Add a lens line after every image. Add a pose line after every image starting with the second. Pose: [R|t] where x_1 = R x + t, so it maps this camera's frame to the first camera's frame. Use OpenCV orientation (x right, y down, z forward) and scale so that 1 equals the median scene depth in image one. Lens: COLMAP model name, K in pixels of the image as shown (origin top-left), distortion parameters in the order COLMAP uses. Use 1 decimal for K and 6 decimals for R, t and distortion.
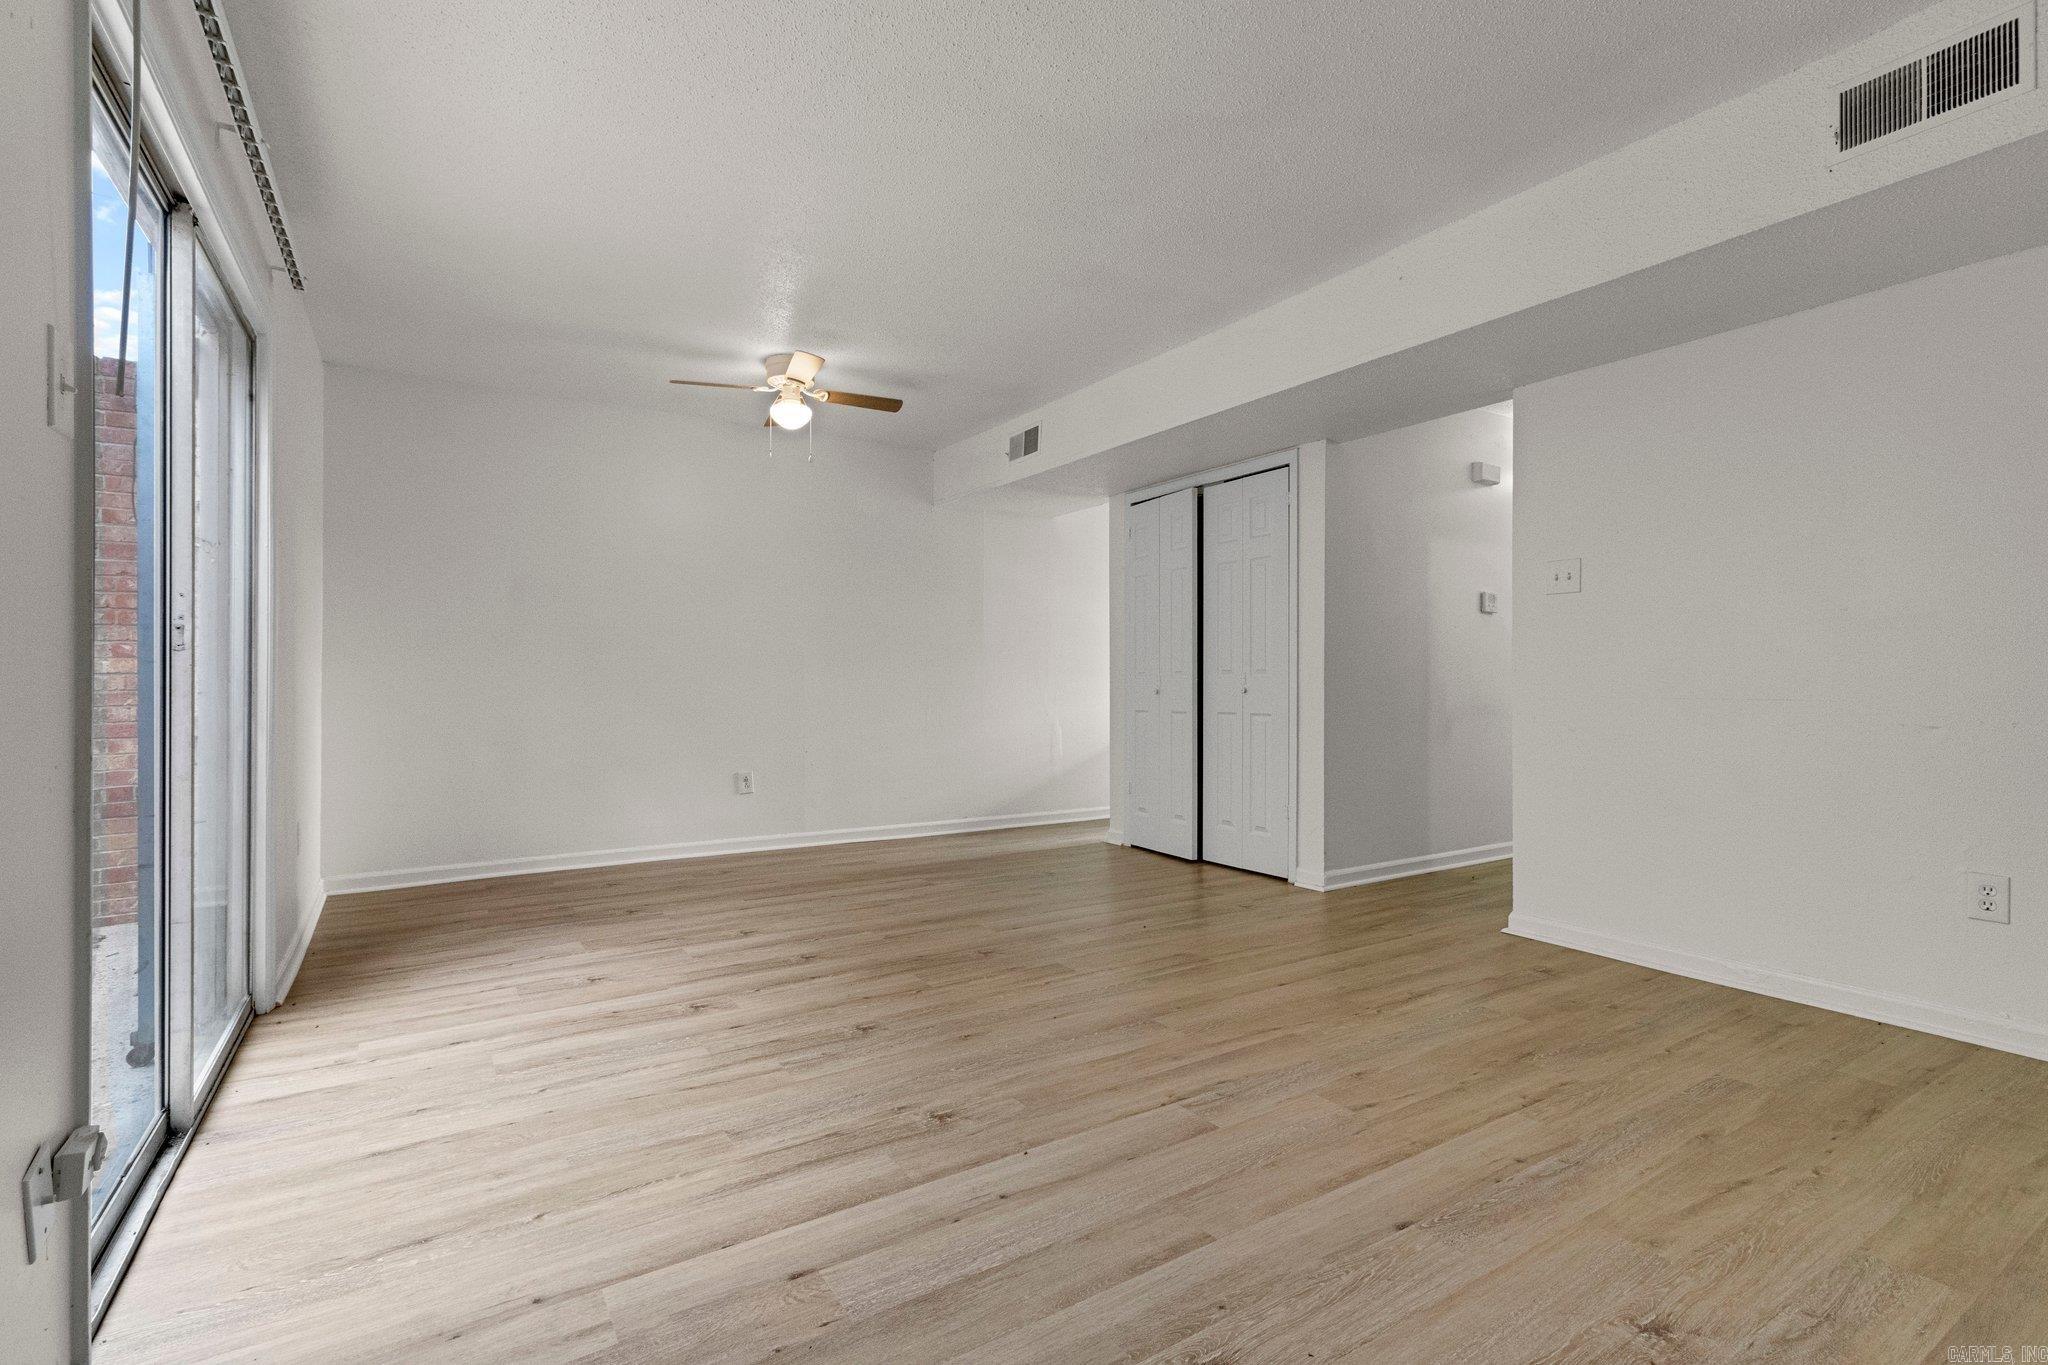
lens RADIAL K [[962.5, 0, 1015.7], [0, 962.5, 681.5], [0, 0, 1]] dist [0.001309, 0.001371]
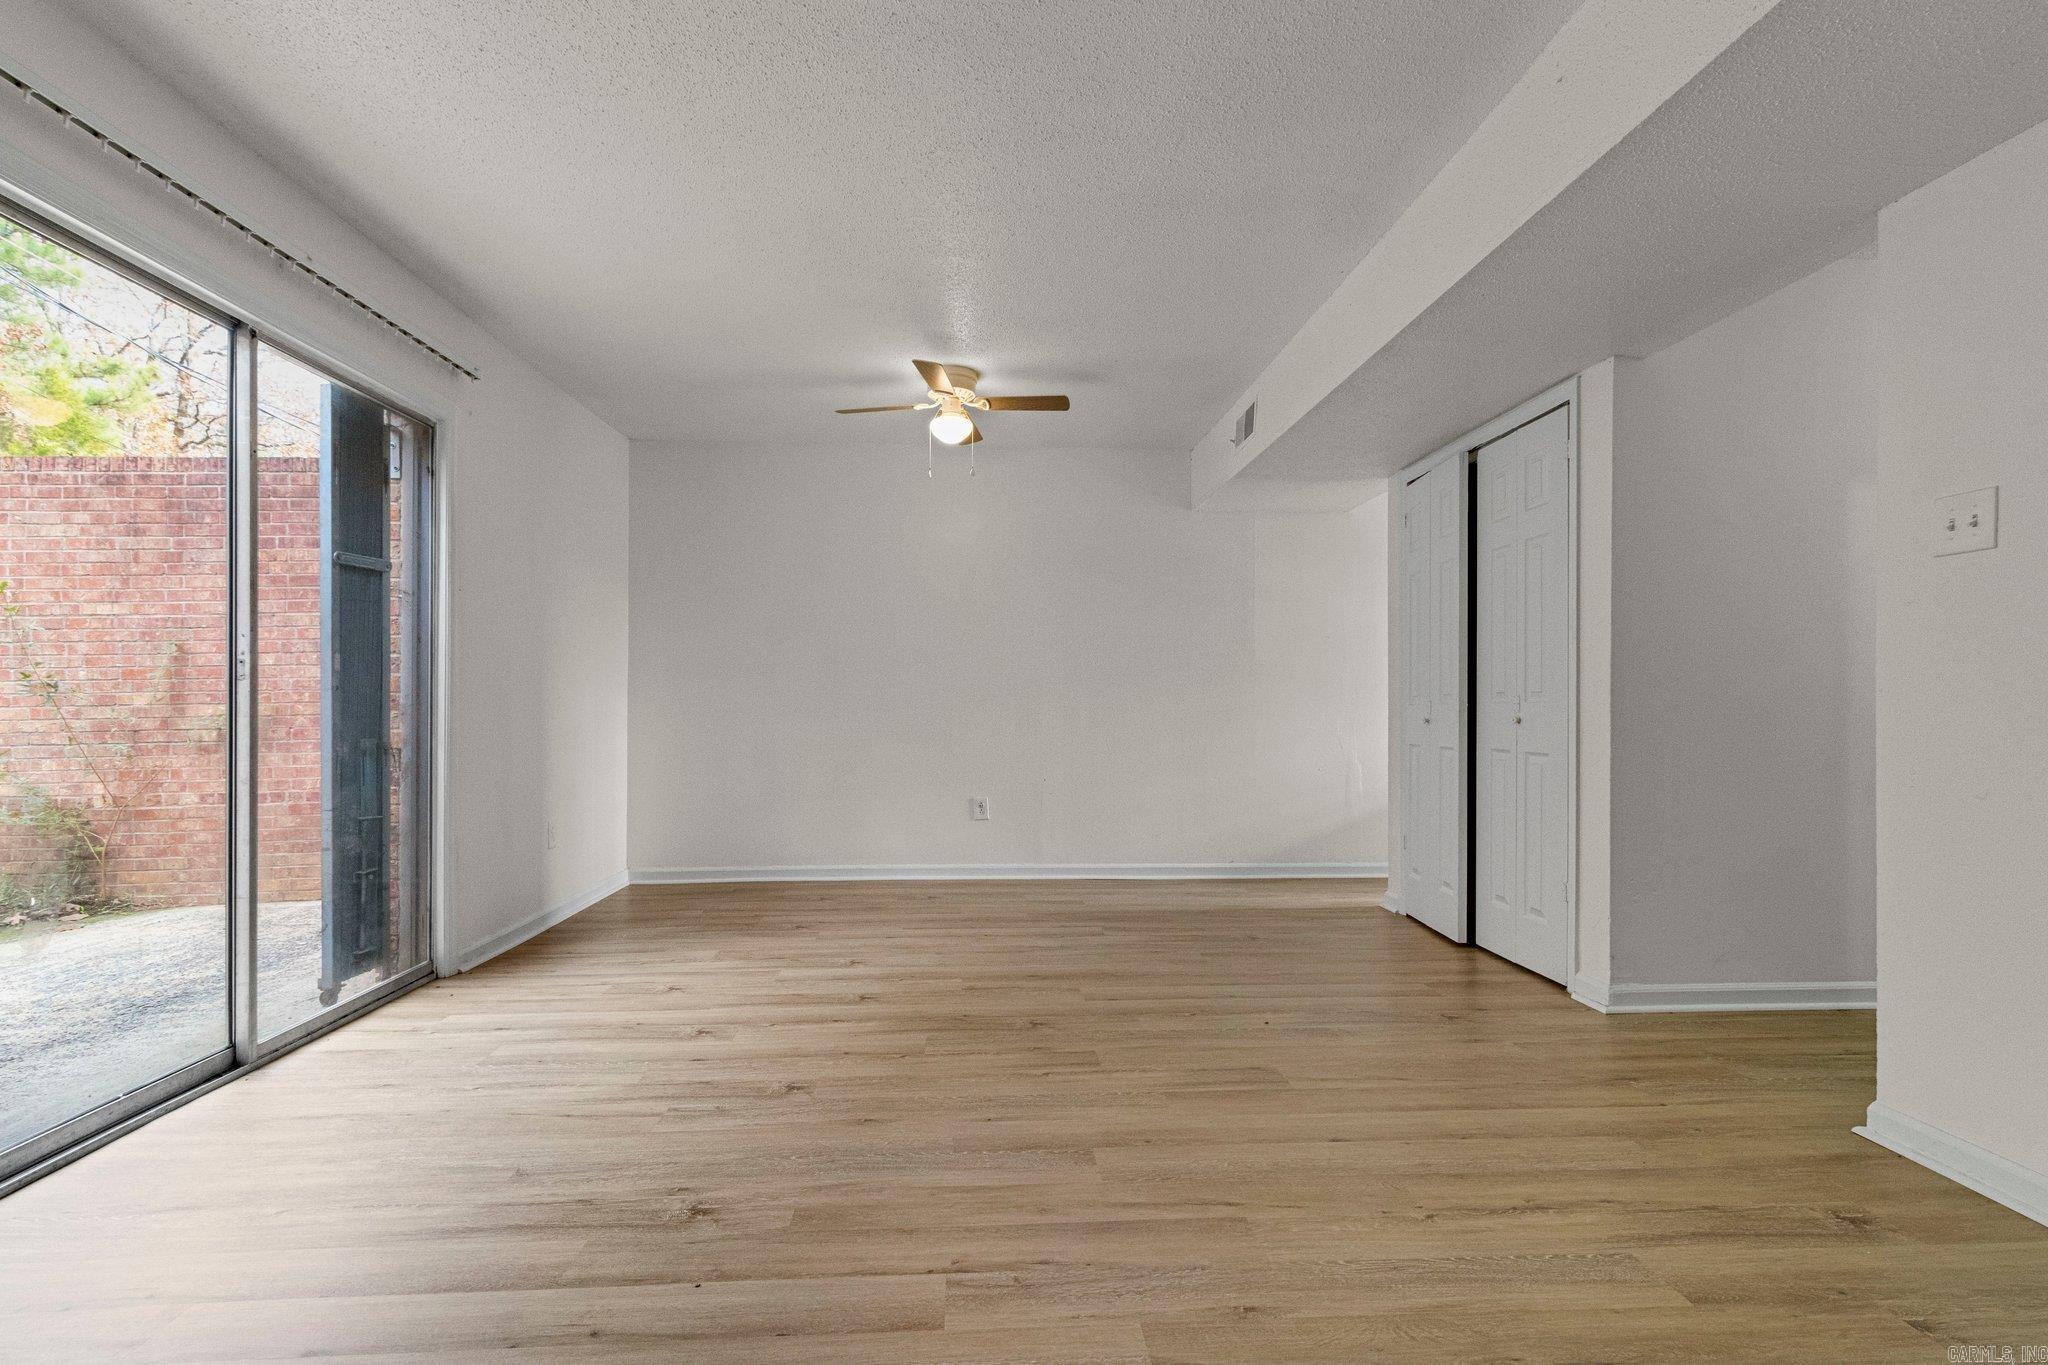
lens RADIAL K [[962.5, 0, 1007.7], [0, 962.5, 710.3], [0, 0, 1]] dist [0.001309, 0.001371]
pose [[0.870849, 0.004518, -0.491530, 0.377189], [-0.002780, 0.999987, 0.004267, -0.000834], [0.491543, -0.002349, 0.870850, 0.248729]]
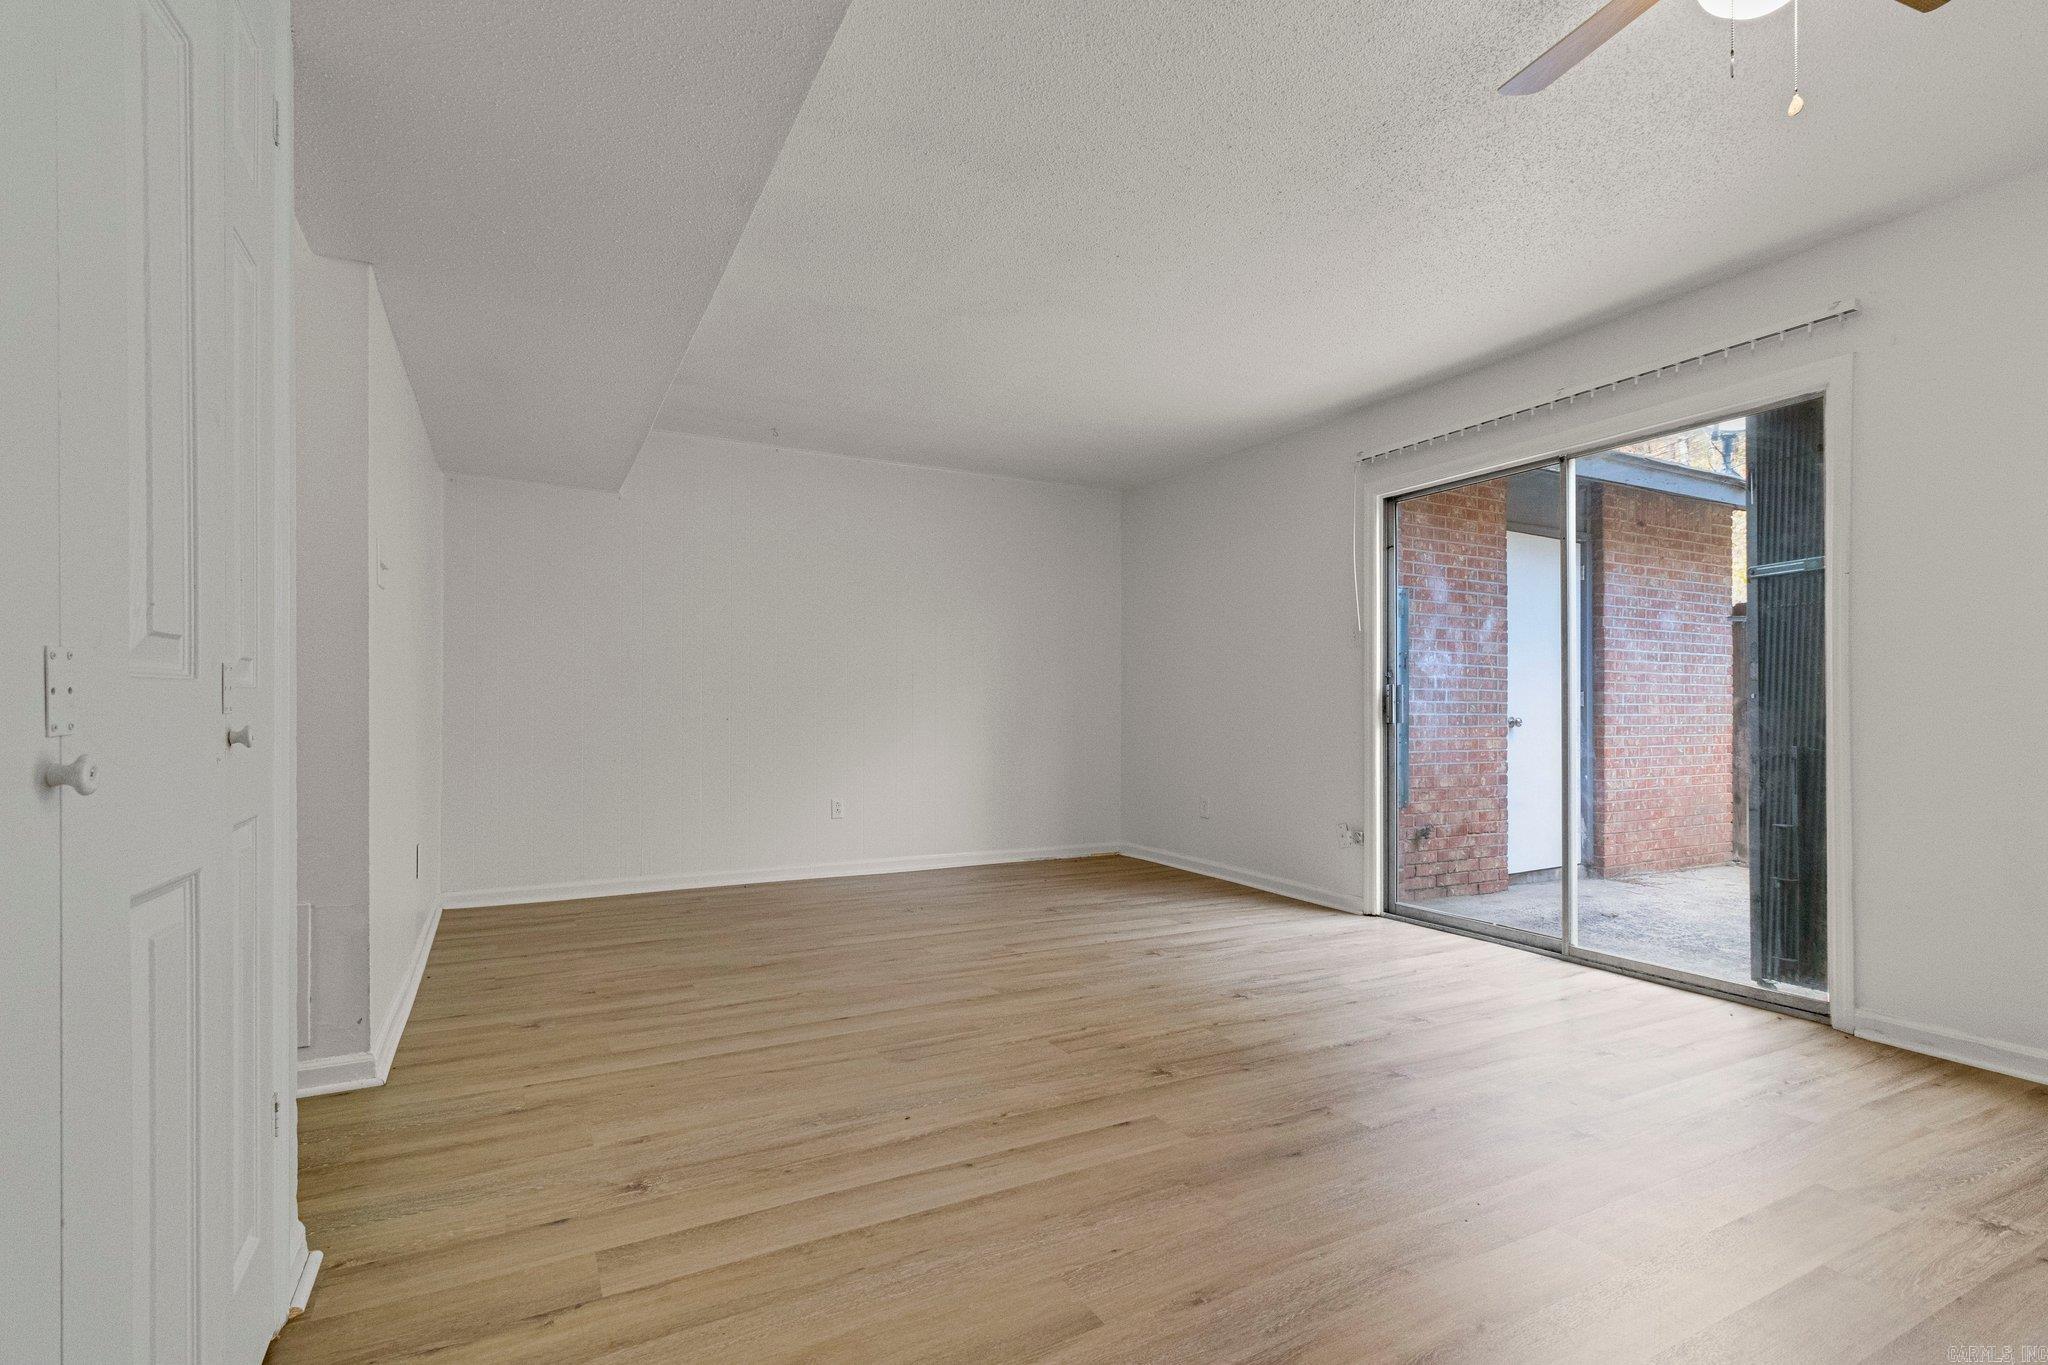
lens RADIAL K [[962.5, 0, 1034.7], [0, 962.5, 696.7], [0, 0, 1]] dist [0.001309, 0.001371]
pose [[-0.998236, -0.003390, 0.059277, 0.024288], [-0.004261, 0.999885, -0.014572, 0.002172], [-0.059221, -0.014799, -0.998135, 1.803695]]
